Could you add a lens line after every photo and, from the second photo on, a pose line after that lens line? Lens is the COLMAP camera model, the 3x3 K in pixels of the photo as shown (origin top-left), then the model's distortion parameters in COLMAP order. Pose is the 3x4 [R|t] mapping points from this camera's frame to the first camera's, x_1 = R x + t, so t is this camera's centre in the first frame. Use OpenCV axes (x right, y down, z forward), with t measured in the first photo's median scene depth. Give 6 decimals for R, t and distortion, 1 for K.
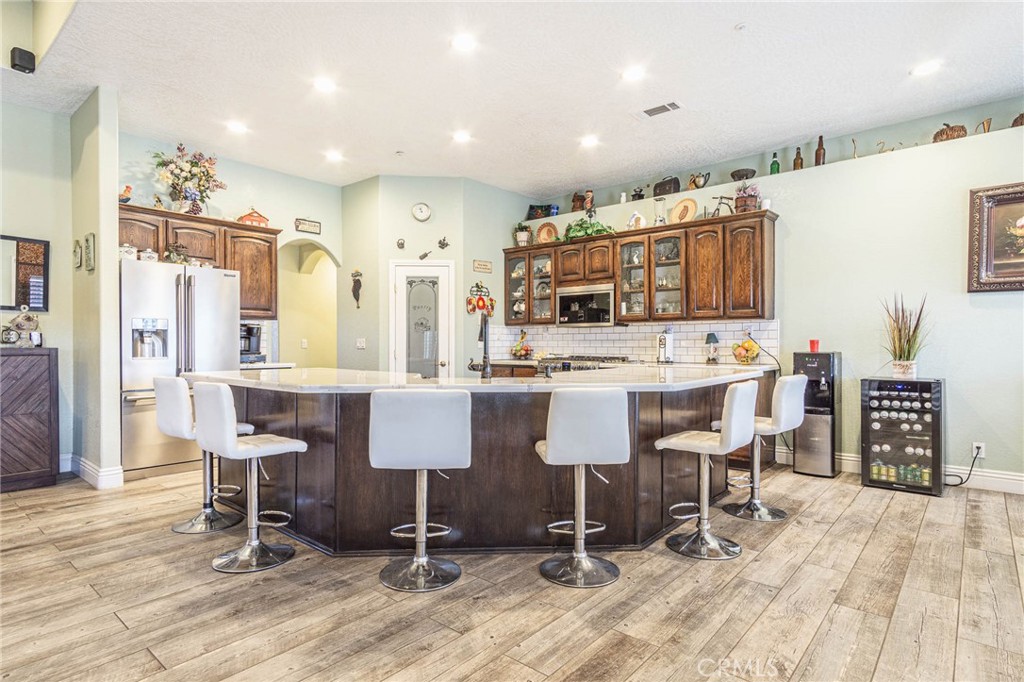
lens RADIAL K [[543.4, 0, 512.0], [0, 543.4, 341.0], [0, 0, 1]] dist [0.003726, 0.002358]
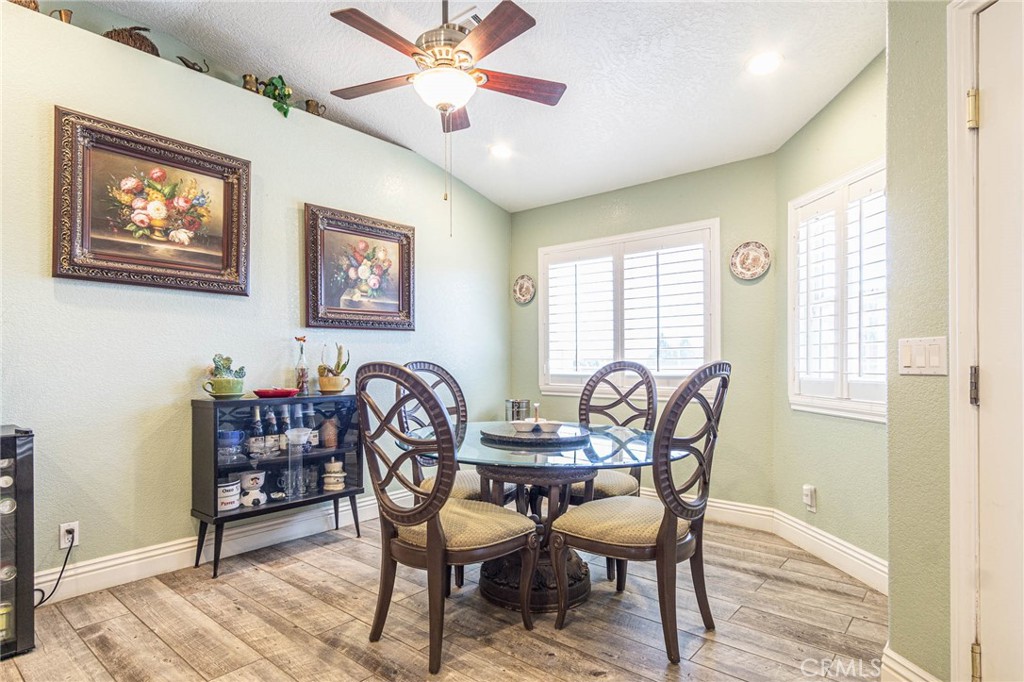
lens RADIAL K [[546.7, 0, 509.1], [0, 546.7, 365.2], [0, 0, 1]] dist [0.001814, 0.000507]
pose [[-0.014396, -0.003897, 0.999889, 0.168995], [-0.000212, 0.999992, 0.003894, 0.004235], [-0.999896, -0.000155, -0.014397, 0.375429]]
